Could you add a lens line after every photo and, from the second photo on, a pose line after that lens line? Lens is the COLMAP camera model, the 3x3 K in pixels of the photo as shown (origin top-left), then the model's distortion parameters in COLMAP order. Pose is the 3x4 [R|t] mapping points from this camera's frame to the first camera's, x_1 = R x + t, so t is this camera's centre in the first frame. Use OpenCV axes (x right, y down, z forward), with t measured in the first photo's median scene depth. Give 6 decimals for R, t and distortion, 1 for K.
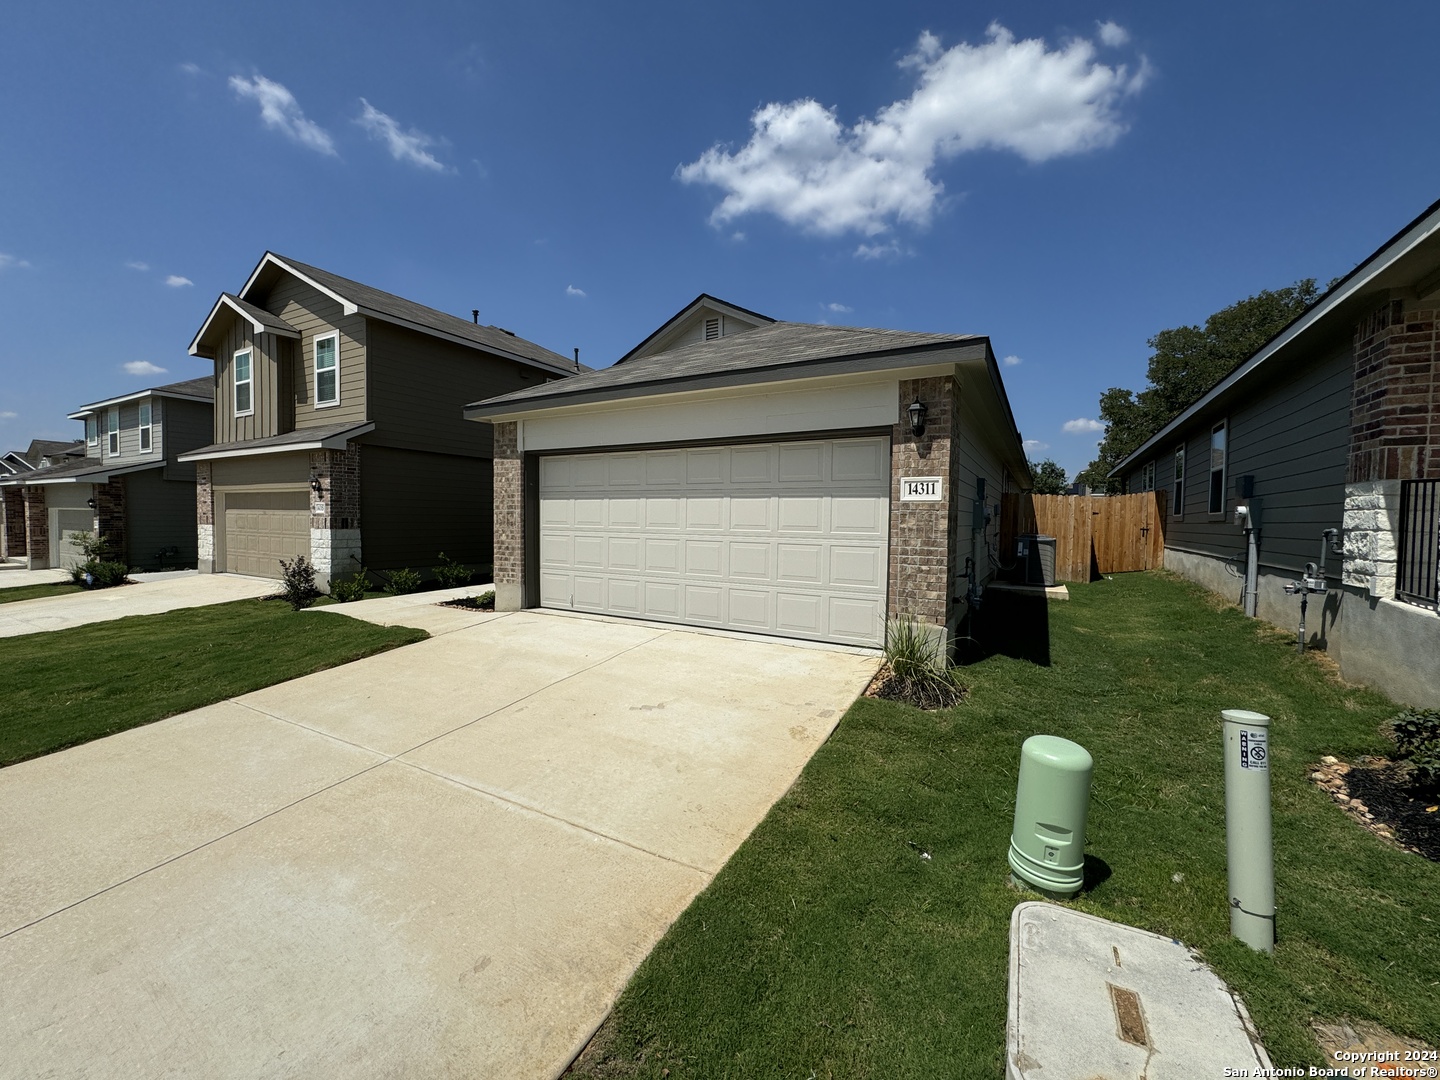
lens RADIAL K [[576.5, 0, 723.1], [0, 576.5, 551.3], [0, 0, 1]] dist [-0.001061, 0.001574]
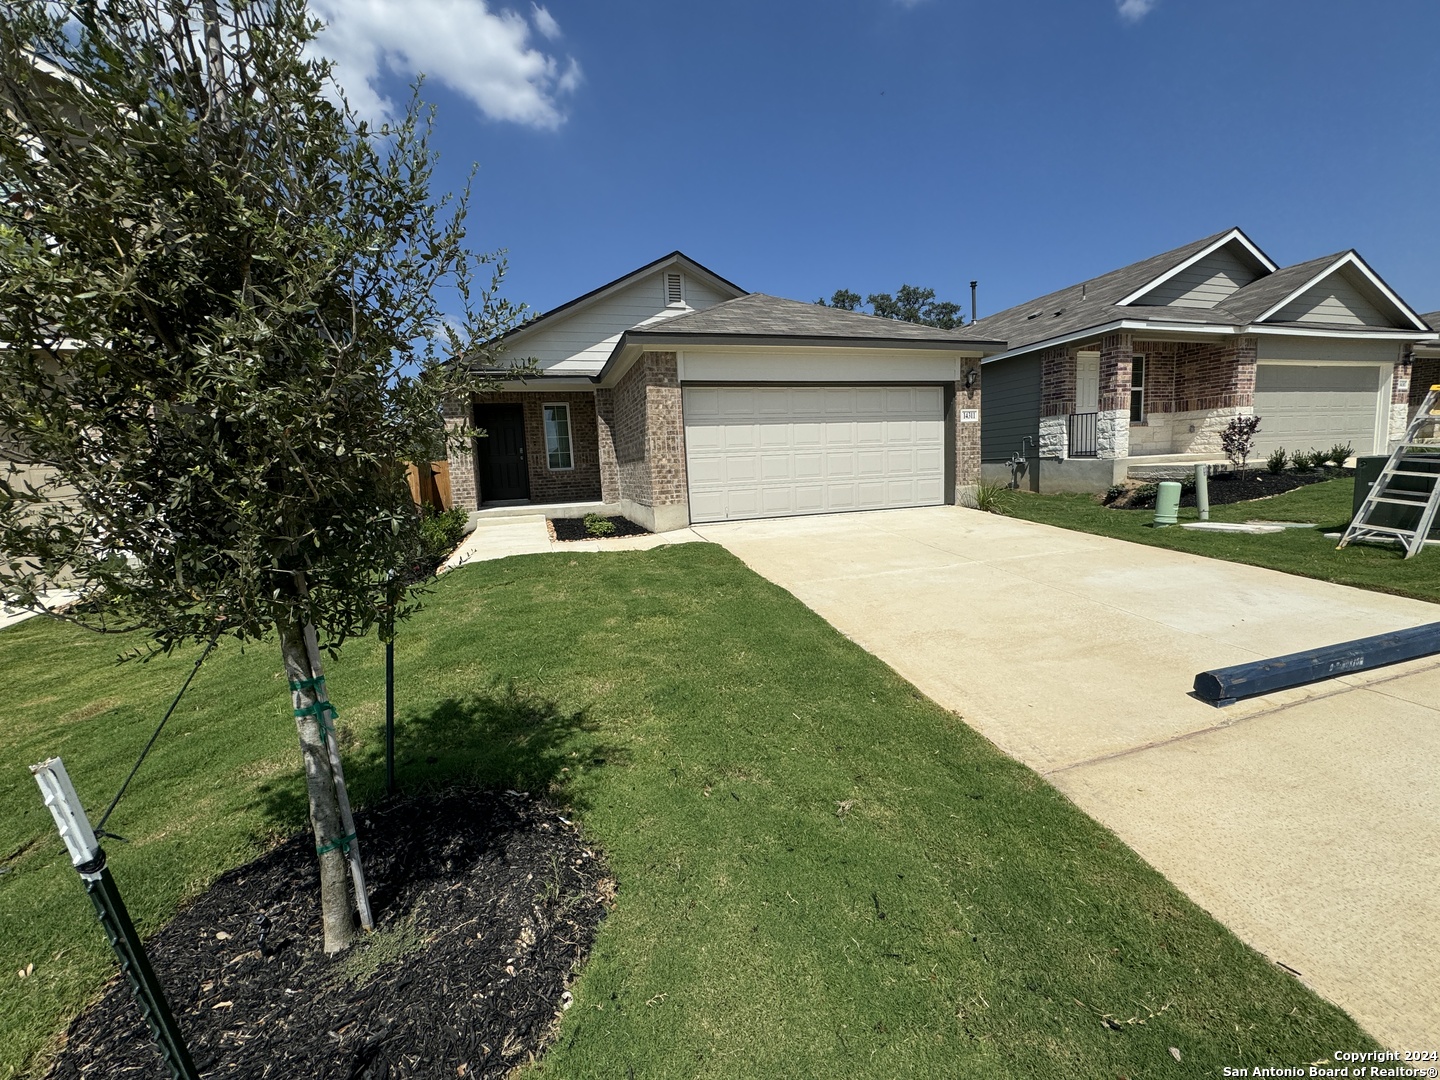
lens RADIAL K [[576.5, 0, 728.4], [0, 576.5, 536.9], [0, 0, 1]] dist [-0.001061, 0.001574]
pose [[0.671299, -0.132285, 0.729286, -1.118244], [0.093686, 0.991196, 0.093557, 0.025768], [-0.735242, 0.005519, 0.677783, 0.194093]]
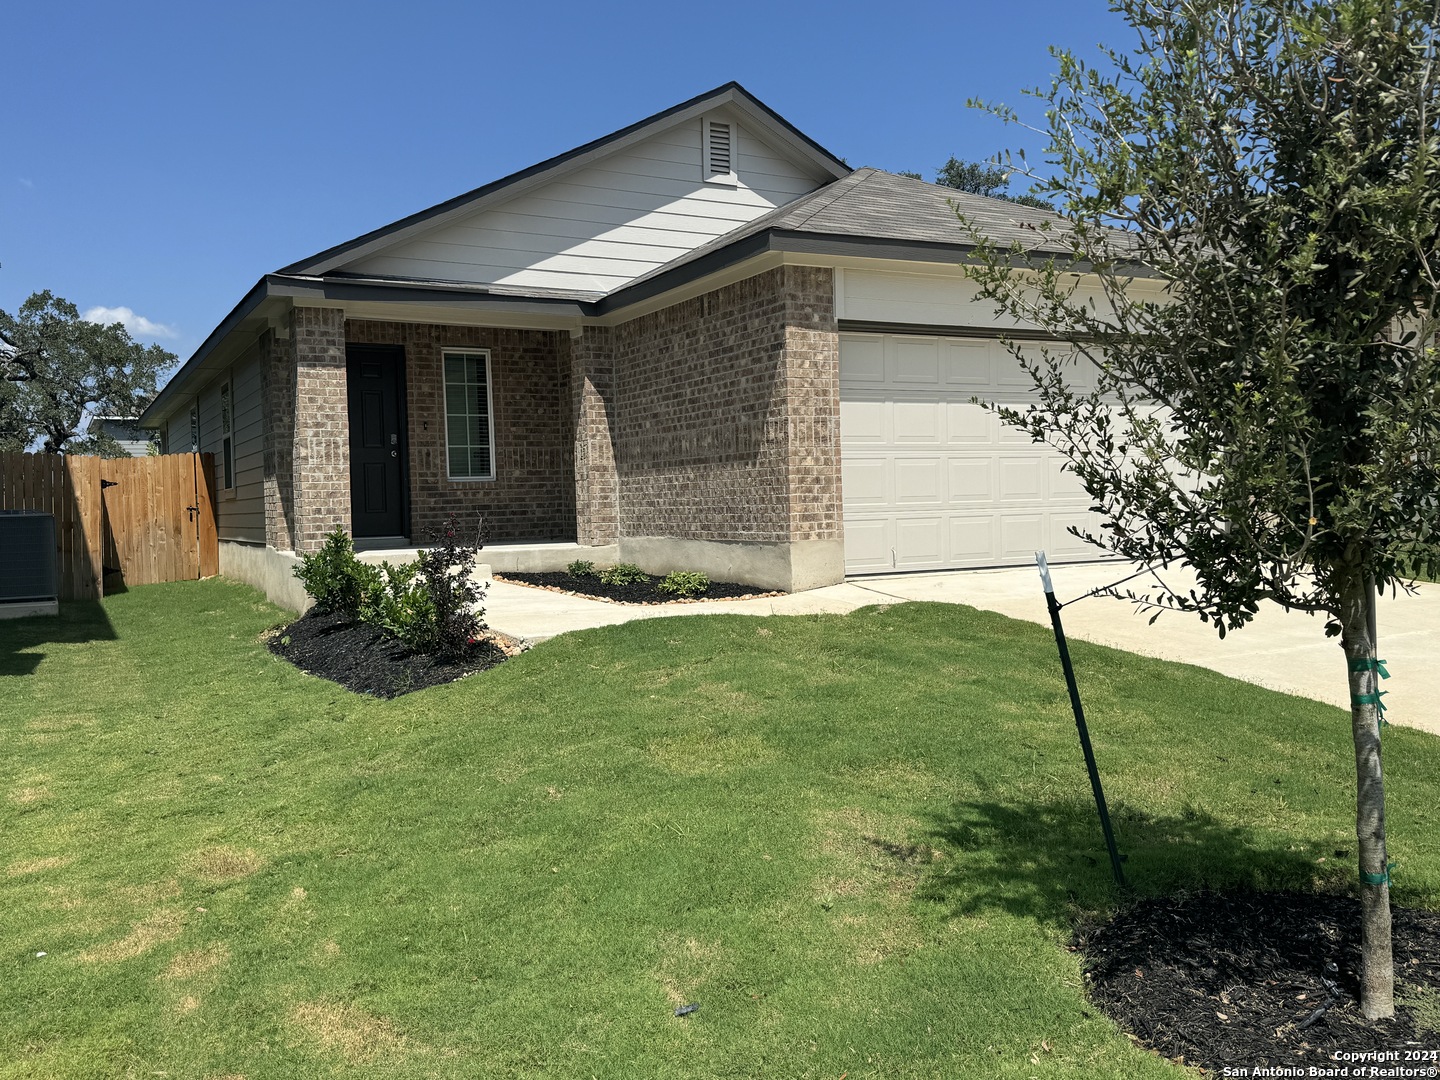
lens RADIAL K [[1206.7, 0, 723.3], [0, 1206.7, 533.3], [0, 0, 1]] dist [0.086116, 0.000802]
pose [[0.531286, -0.051662, 0.845616, -1.501608], [0.075117, 0.997080, 0.013721, 0.025285], [-0.843856, 0.056231, 0.533615, 0.428731]]
